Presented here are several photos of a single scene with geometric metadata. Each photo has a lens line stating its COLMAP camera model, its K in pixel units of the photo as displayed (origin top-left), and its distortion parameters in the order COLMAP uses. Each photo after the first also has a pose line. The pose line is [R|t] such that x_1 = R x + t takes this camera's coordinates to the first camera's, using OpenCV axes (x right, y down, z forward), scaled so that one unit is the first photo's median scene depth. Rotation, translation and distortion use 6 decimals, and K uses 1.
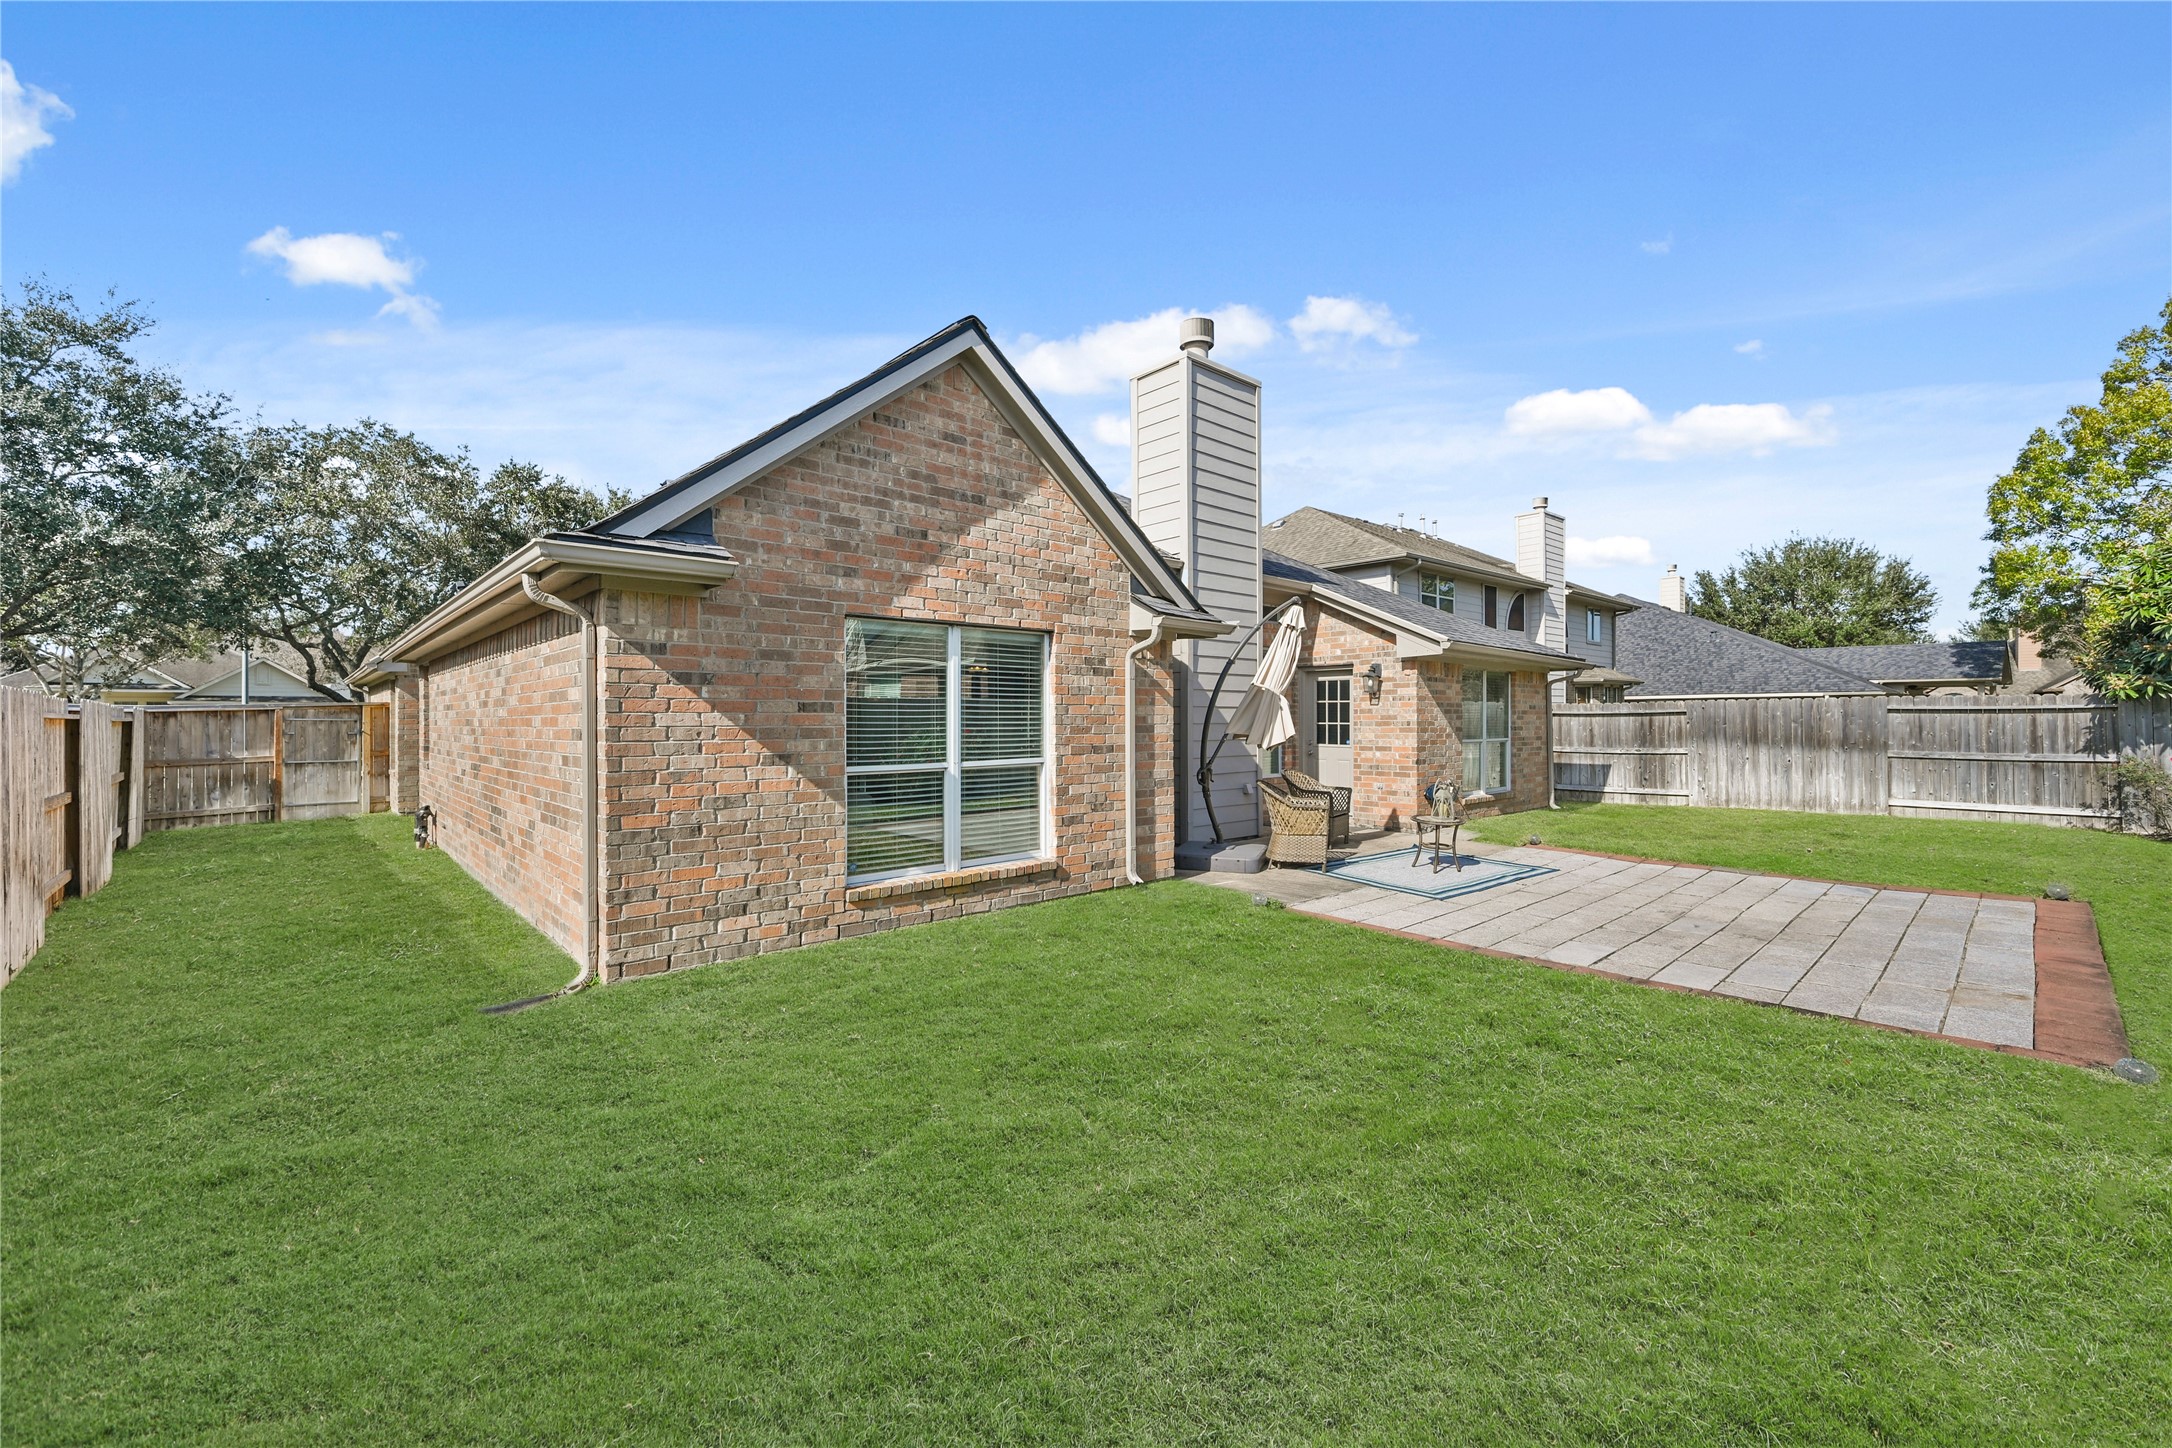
lens RADIAL K [[862.5, 0, 1081.9], [0, 862.5, 726.4], [0, 0, 1]] dist [0.000320, 0.000315]
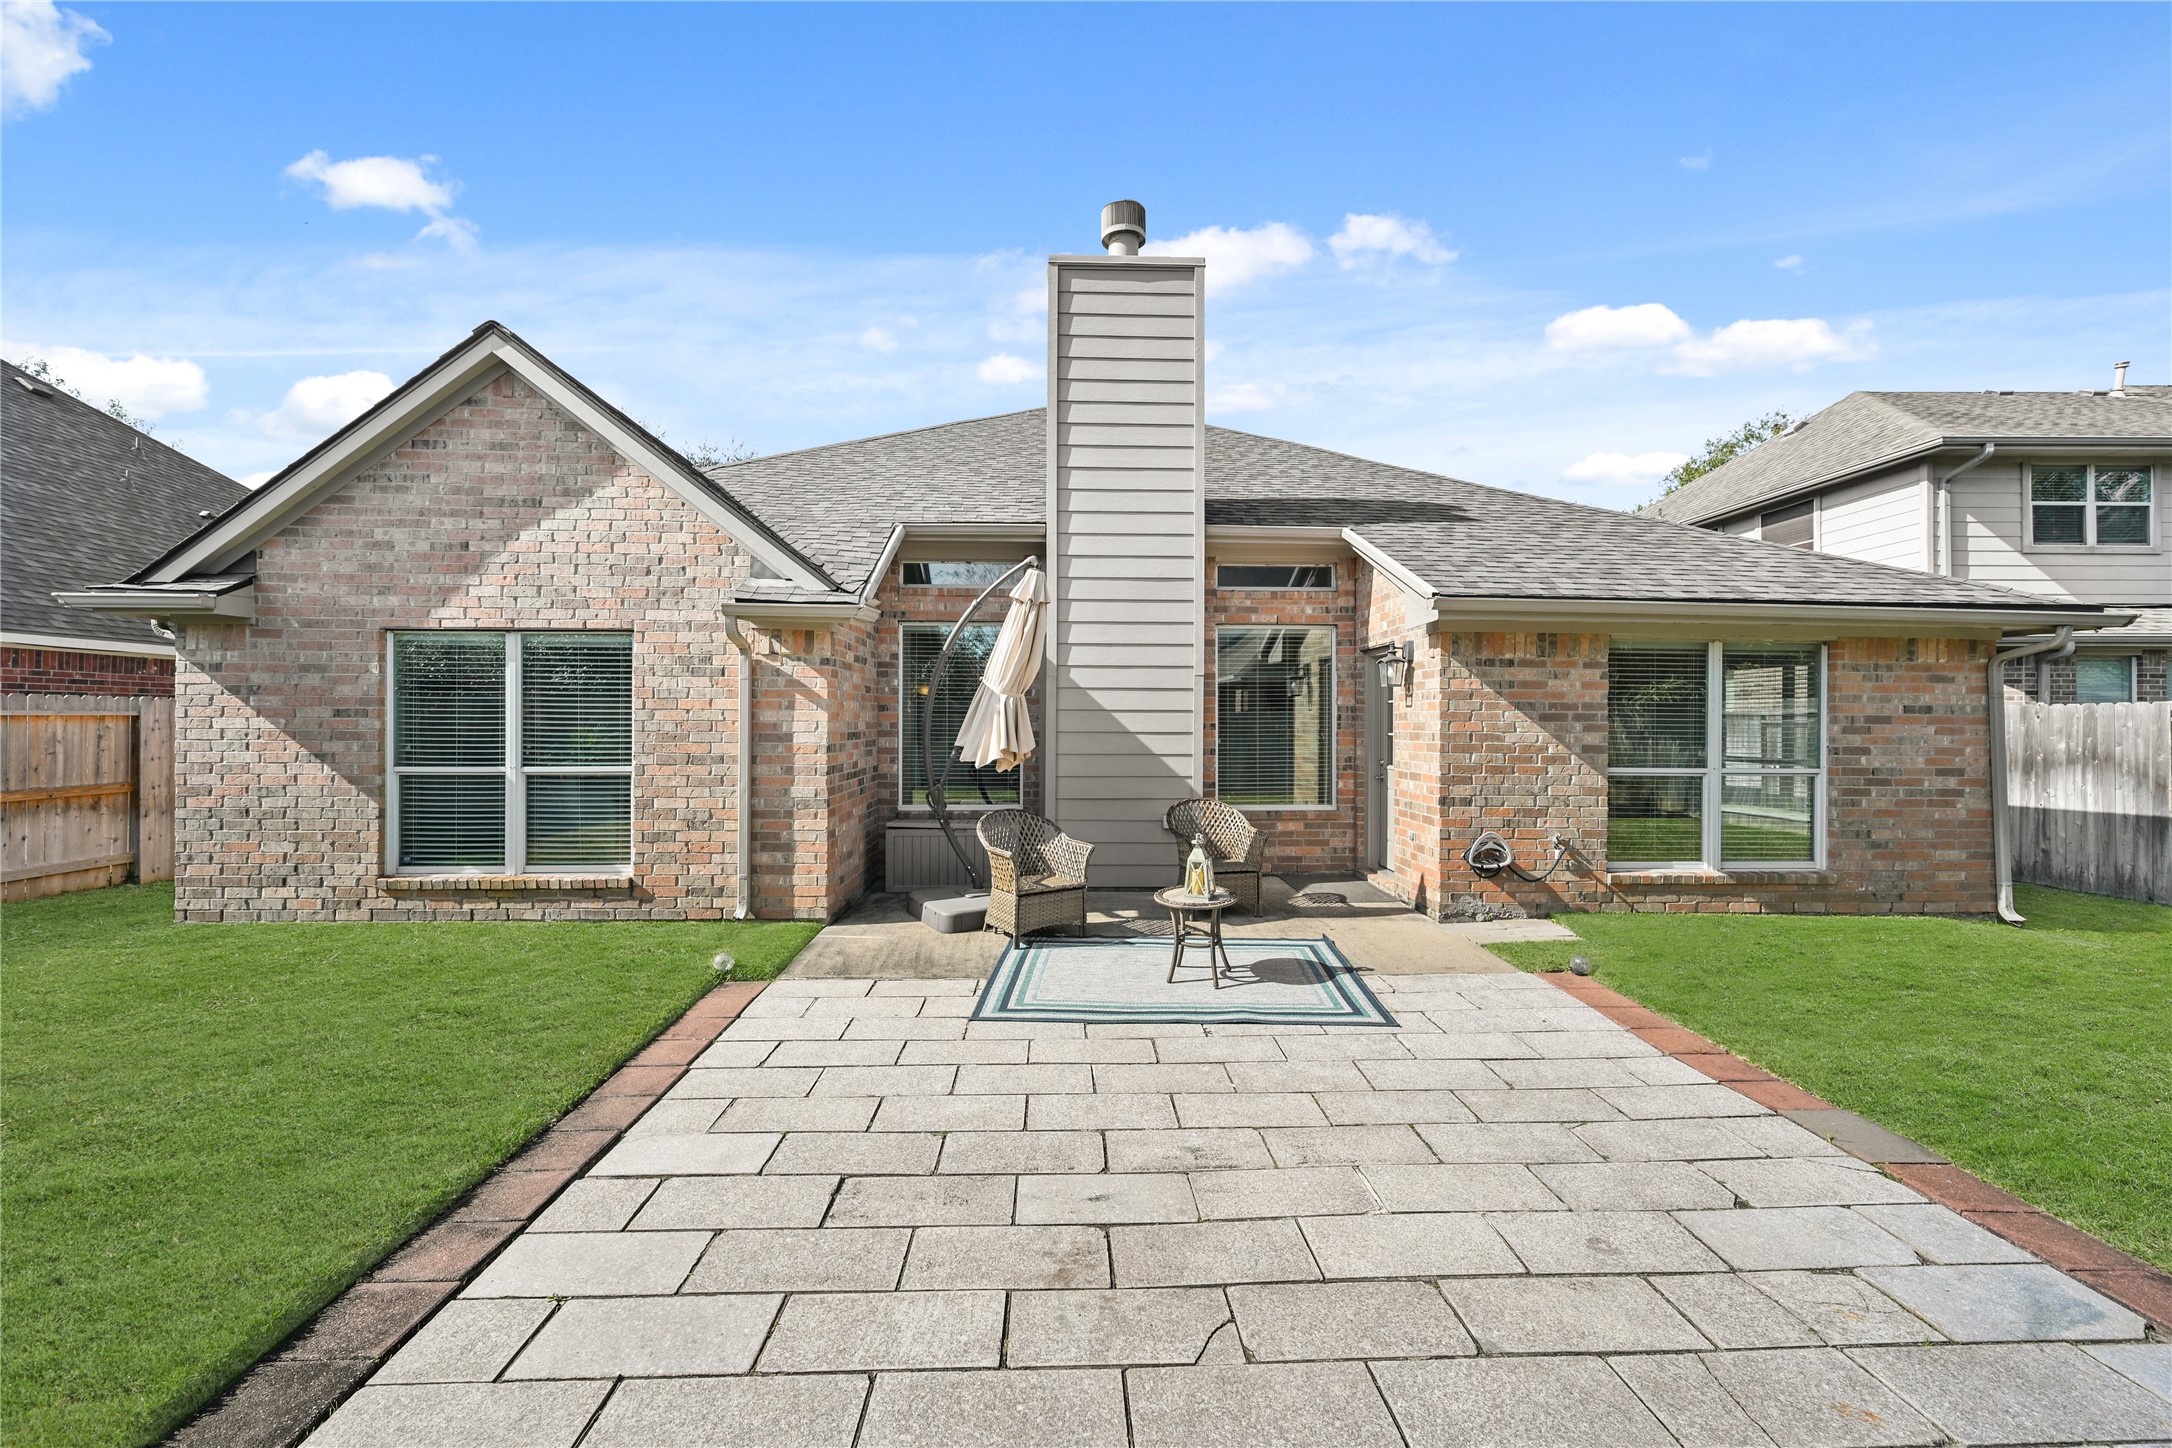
lens RADIAL K [[862.5, 0, 1081.9], [0, 862.5, 726.4], [0, 0, 1]] dist [0.000320, 0.000315]
pose [[0.766697, 0.009934, -0.641932, 1.081471], [-0.011660, 0.999931, 0.001548, -0.016478], [0.641903, 0.006298, 0.766760, 0.700374]]
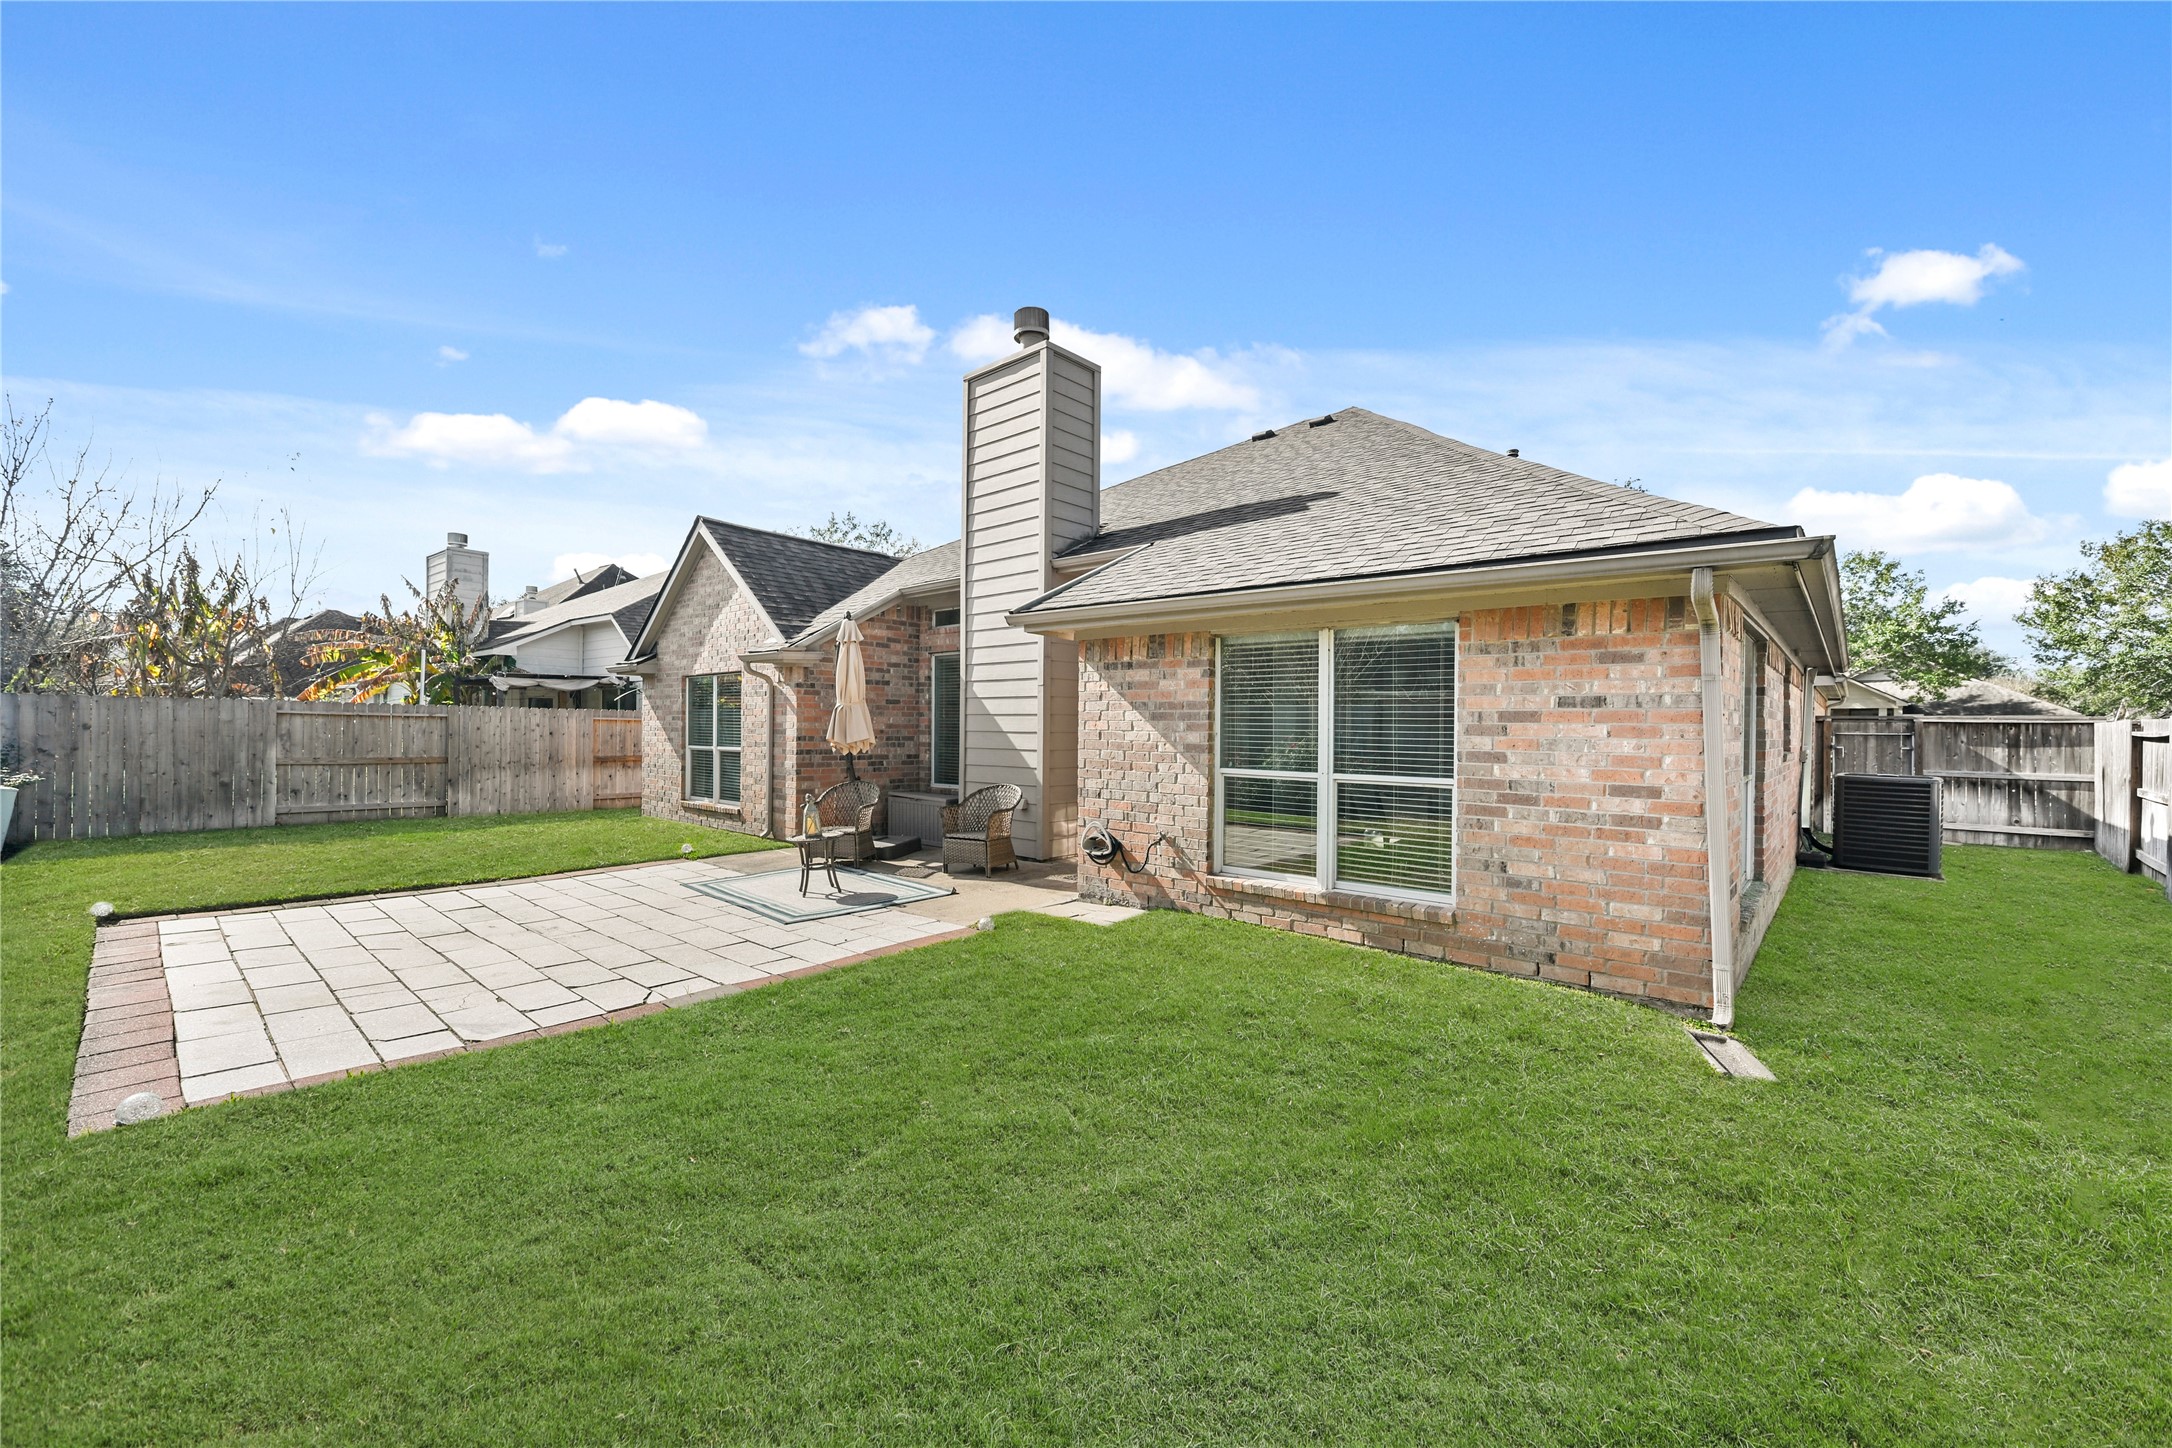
lens RADIAL K [[862.5, 0, 1081.9], [0, 862.5, 726.4], [0, 0, 1]] dist [0.000320, 0.000315]
pose [[0.103108, 0.002623, -0.994667, 1.965318], [-0.016276, 0.999867, 0.000949, -0.019701], [0.994537, 0.016091, 0.103137, 1.730302]]
